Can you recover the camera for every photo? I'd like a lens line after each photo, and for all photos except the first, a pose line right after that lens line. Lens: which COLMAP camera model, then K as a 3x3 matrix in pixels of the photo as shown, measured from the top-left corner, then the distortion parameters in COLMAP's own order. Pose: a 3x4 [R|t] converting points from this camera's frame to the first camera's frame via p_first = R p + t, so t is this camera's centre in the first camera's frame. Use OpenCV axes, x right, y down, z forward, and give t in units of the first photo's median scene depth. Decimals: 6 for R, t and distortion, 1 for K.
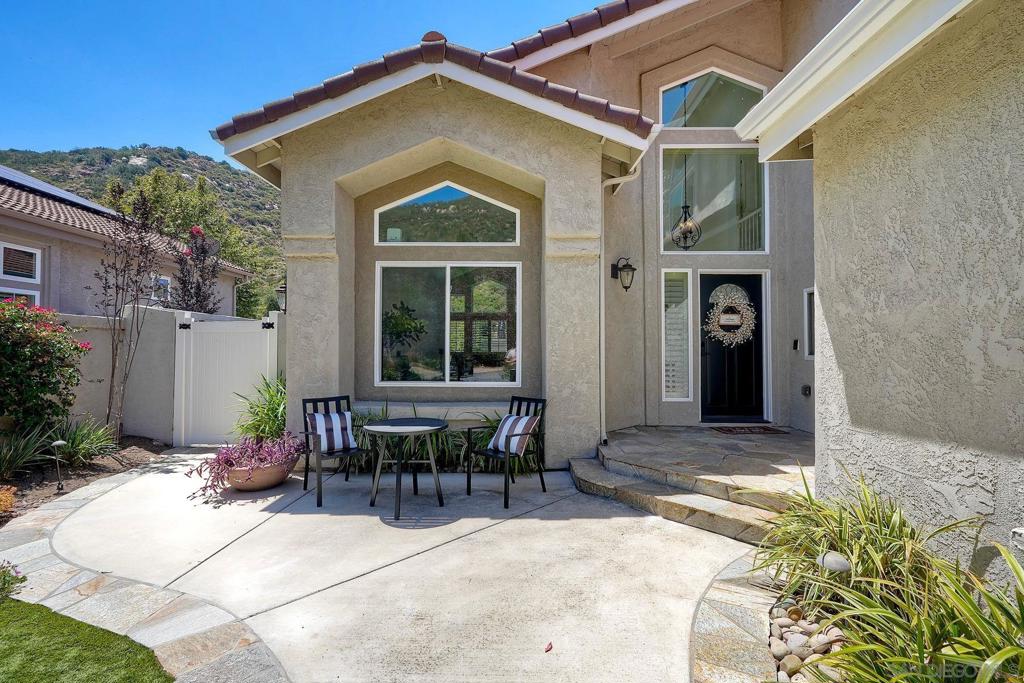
lens RADIAL K [[450.2, 0, 510.1], [0, 450.2, 338.6], [0, 0, 1]] dist [0.002420, -0.000420]
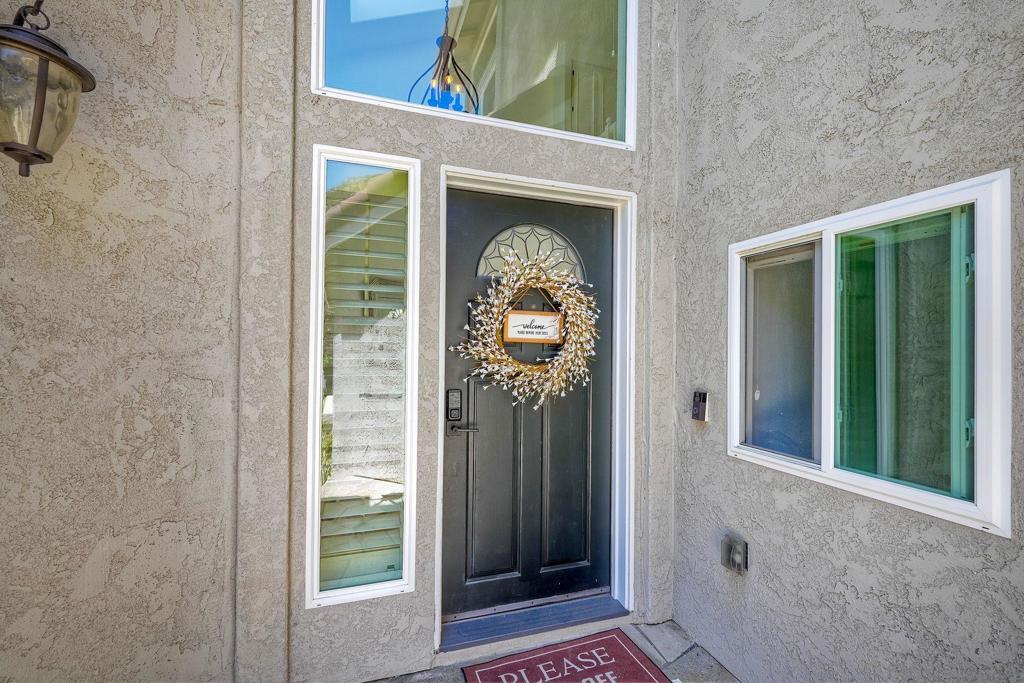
lens RADIAL K [[450.2, 0, 515.9], [0, 450.2, 345.5], [0, 0, 1]] dist [0.002420, -0.000420]
pose [[0.942974, 0.011203, 0.332677, 0.364641], [-0.016949, 0.999753, 0.014376, -0.033624], [-0.332433, -0.019195, 0.942931, 0.684982]]
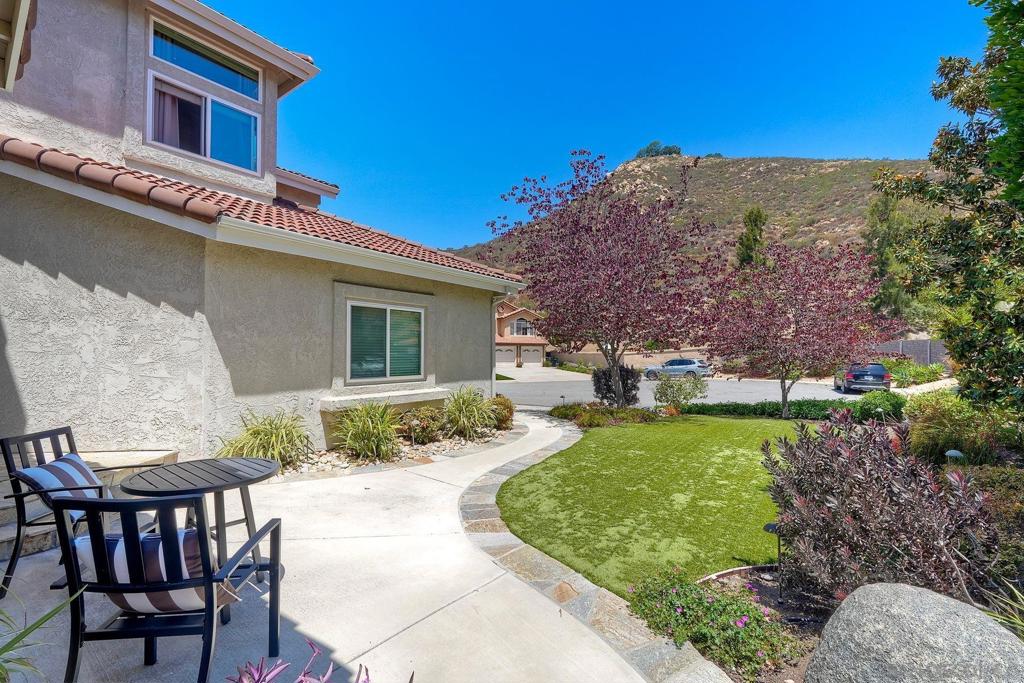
lens RADIAL K [[450.2, 0, 511.5], [0, 450.2, 345.1], [0, 0, 1]] dist [0.002420, -0.000420]
pose [[-0.819134, 0.009250, 0.573528, -1.150221], [-0.018318, 0.998938, -0.042273, 0.034046], [-0.573310, -0.045133, -0.818094, 1.565445]]
